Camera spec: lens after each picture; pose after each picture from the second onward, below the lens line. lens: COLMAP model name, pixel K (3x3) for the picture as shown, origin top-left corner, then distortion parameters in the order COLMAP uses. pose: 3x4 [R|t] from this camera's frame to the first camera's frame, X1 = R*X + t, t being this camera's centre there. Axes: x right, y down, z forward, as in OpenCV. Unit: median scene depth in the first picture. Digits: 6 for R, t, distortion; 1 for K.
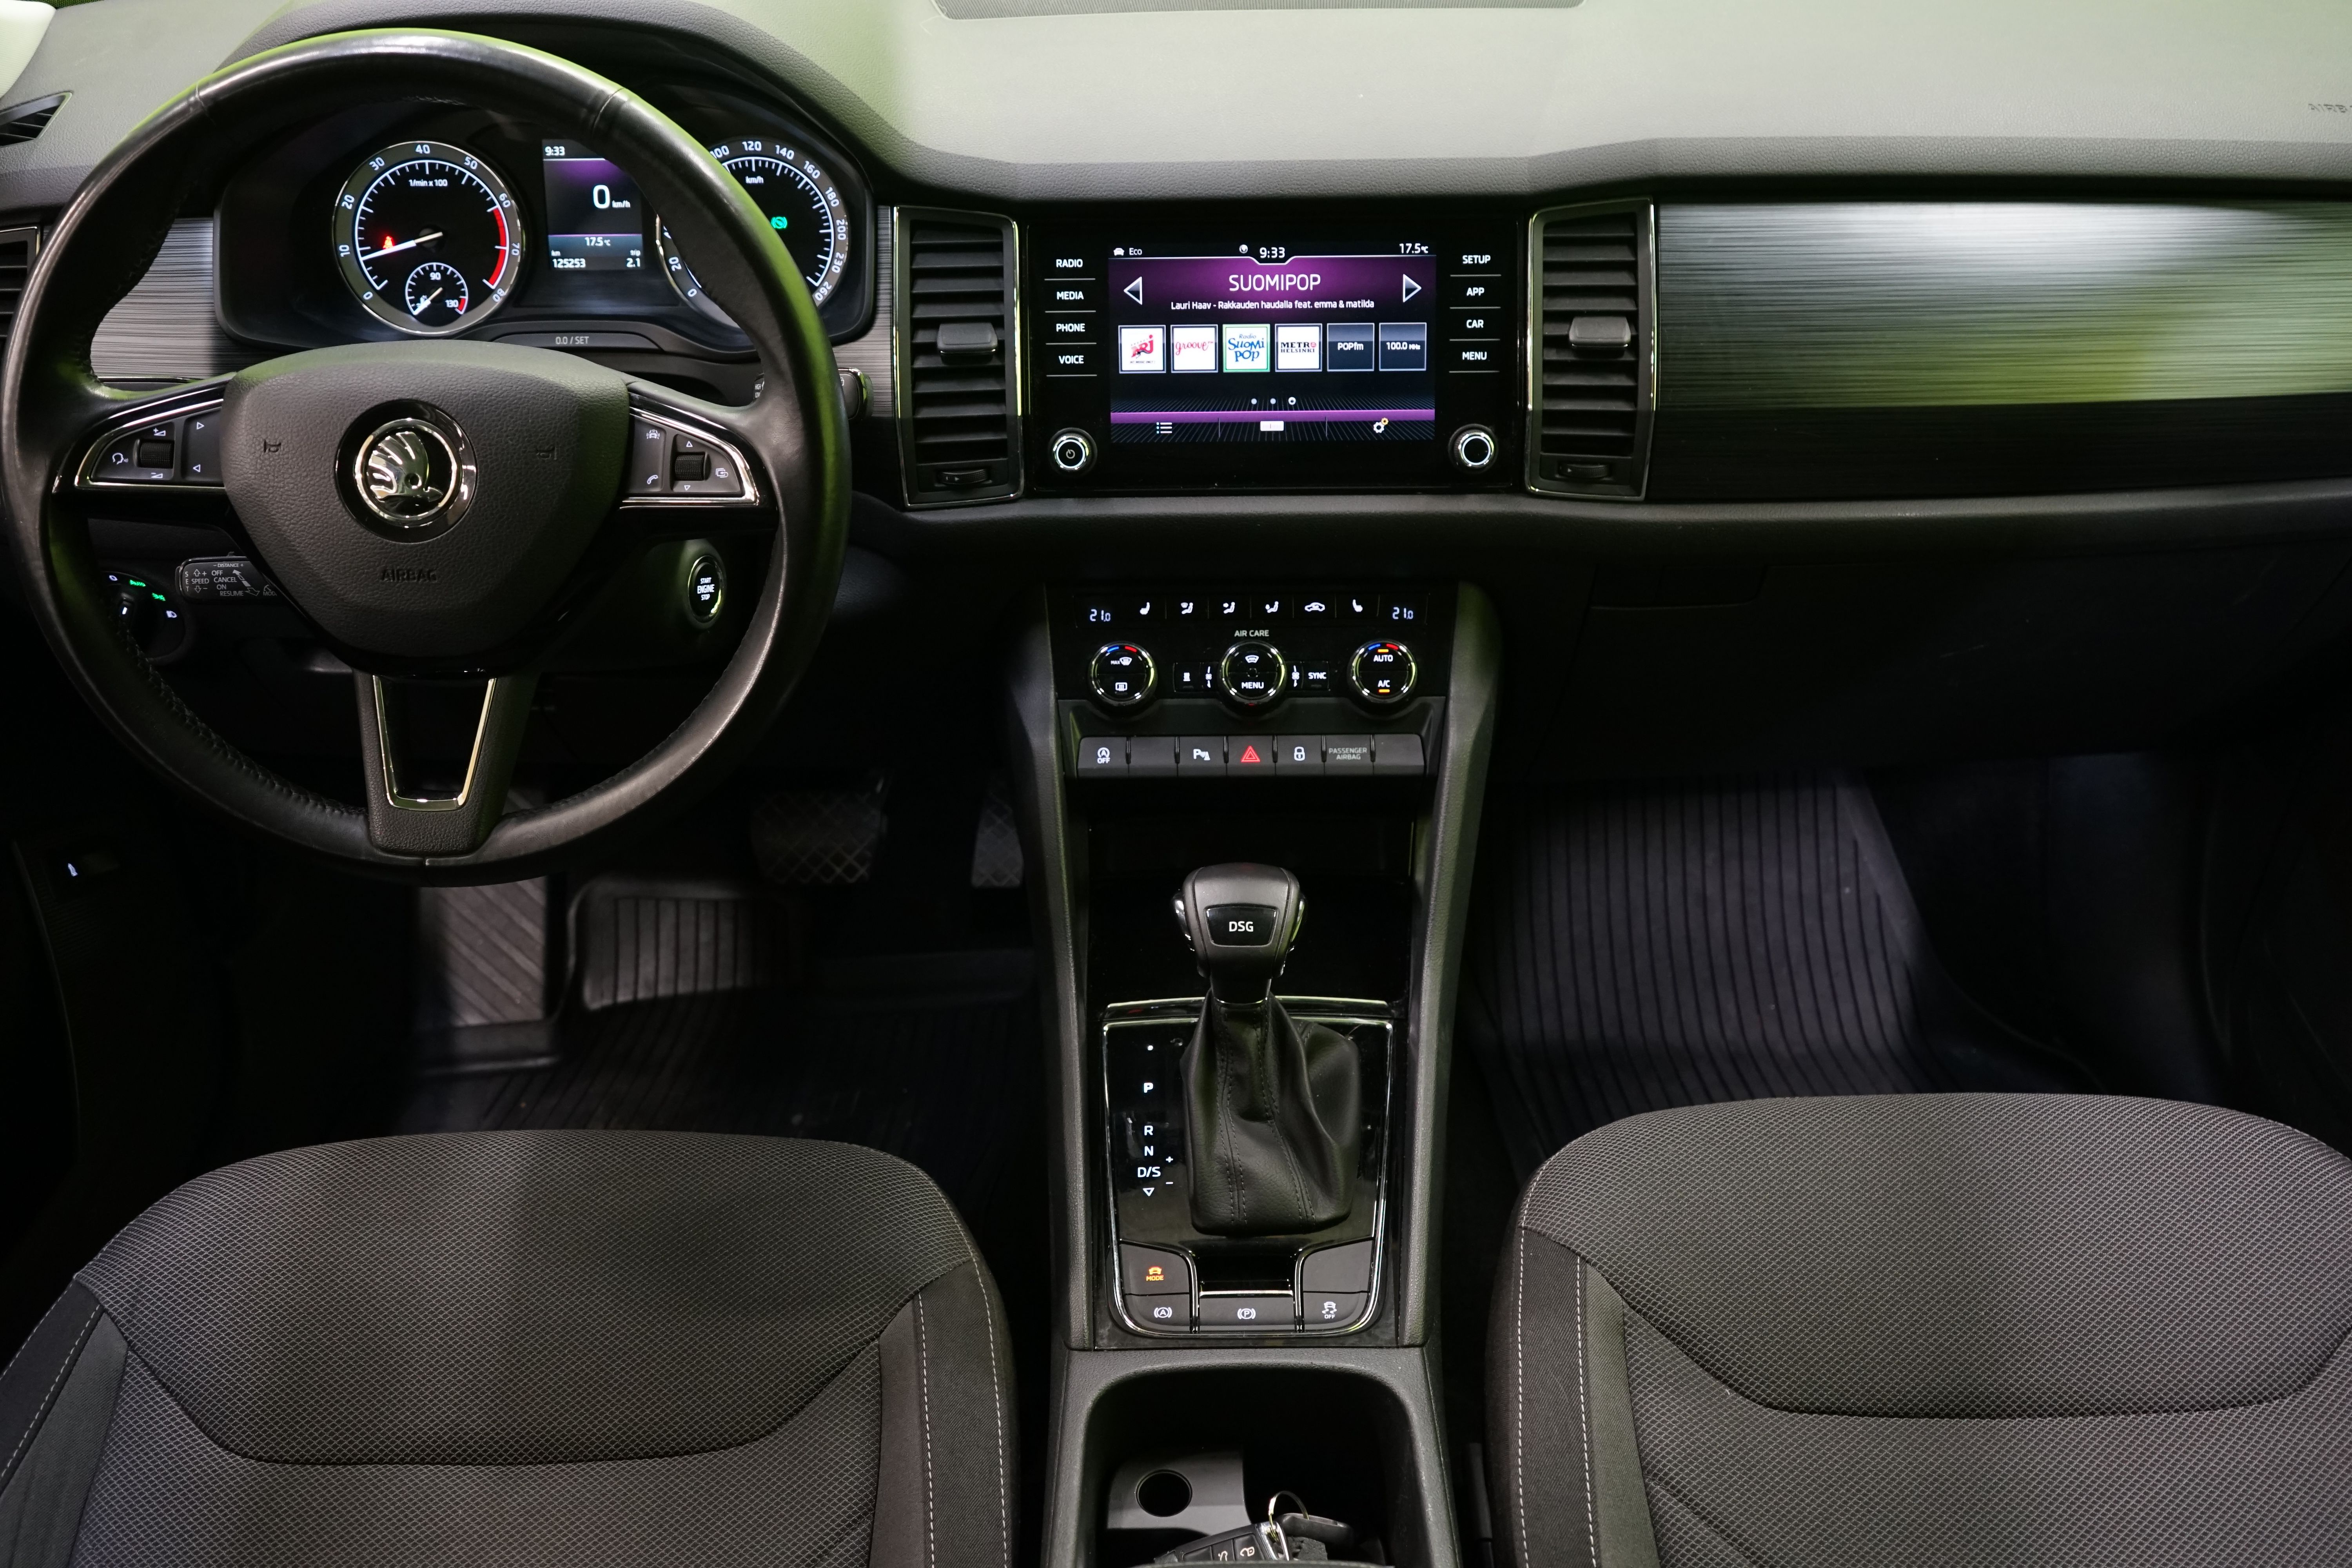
lens RADIAL K [[2282.9, 0, 1172.5], [0, 2282.9, 792.0], [0, 0, 1]] dist [0.050402, 0.000000]
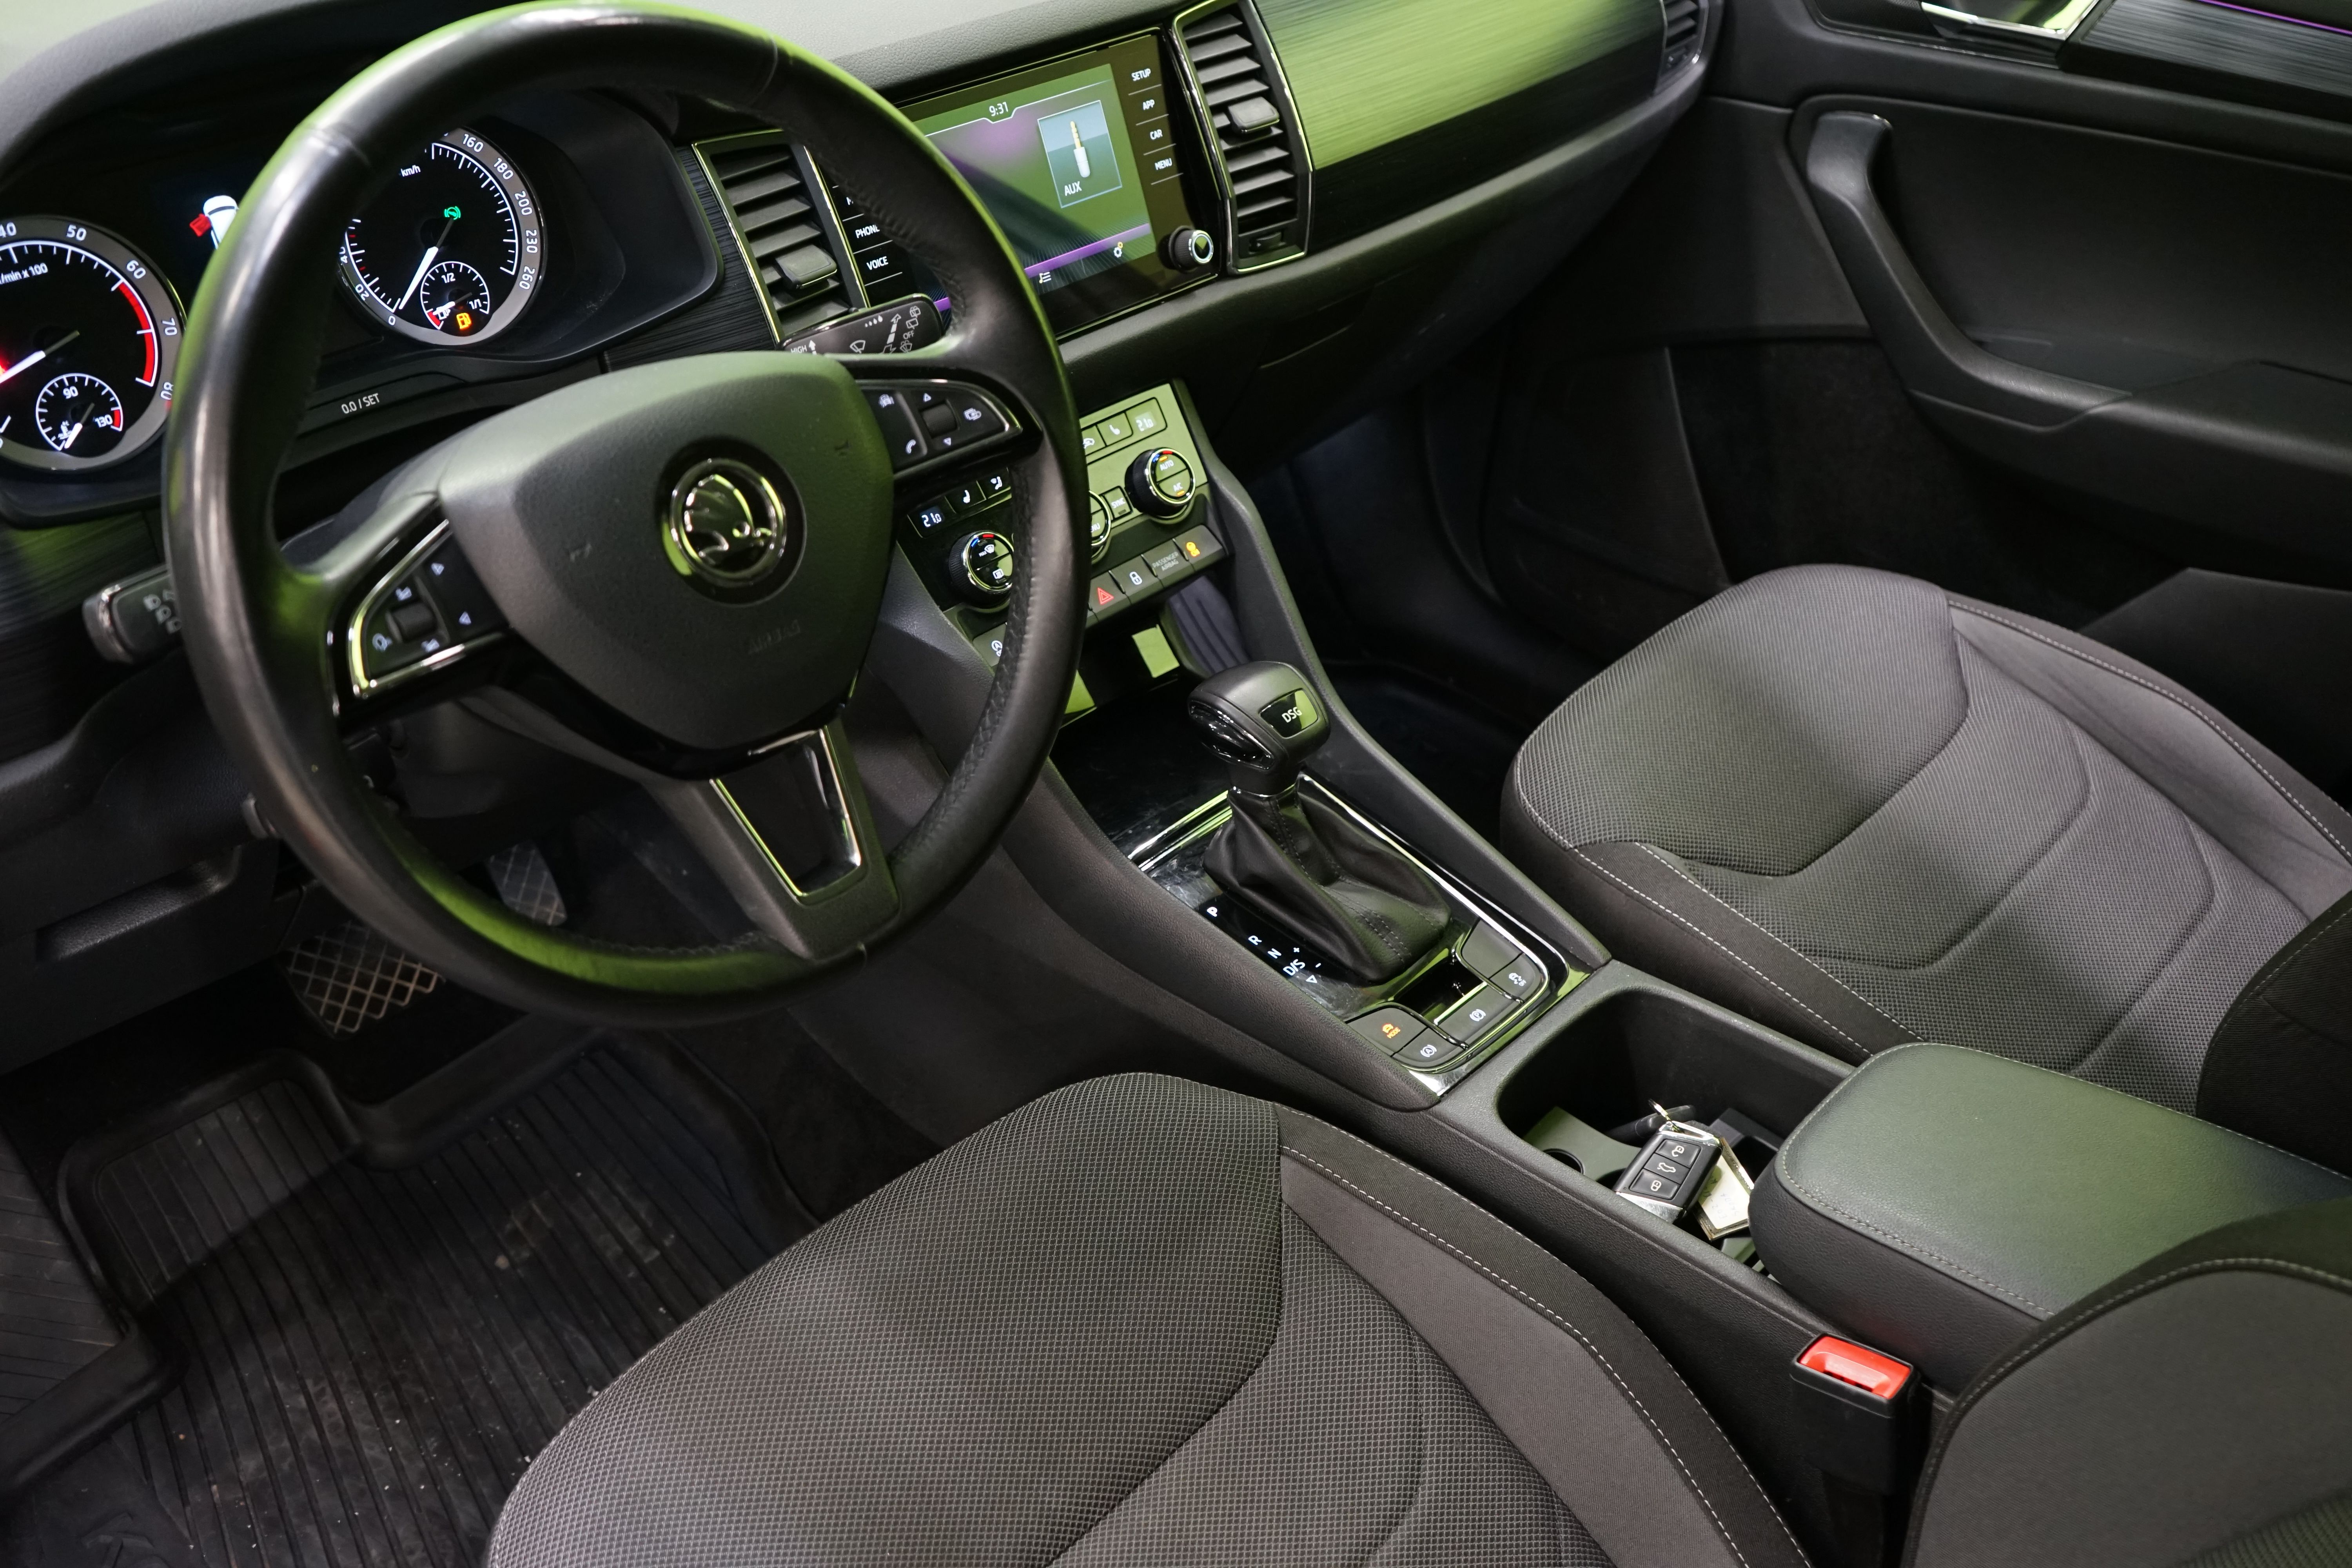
lens RADIAL K [[2282.9, 0, 1172.1], [0, 2282.9, 779.7], [0, 0, 1]] dist [0.050402, 0.000000]
pose [[0.659860, -0.395973, 0.638584, -0.625489], [0.370104, 0.910908, 0.182401, -0.115139], [-0.653917, 0.115984, 0.747623, 0.216143]]
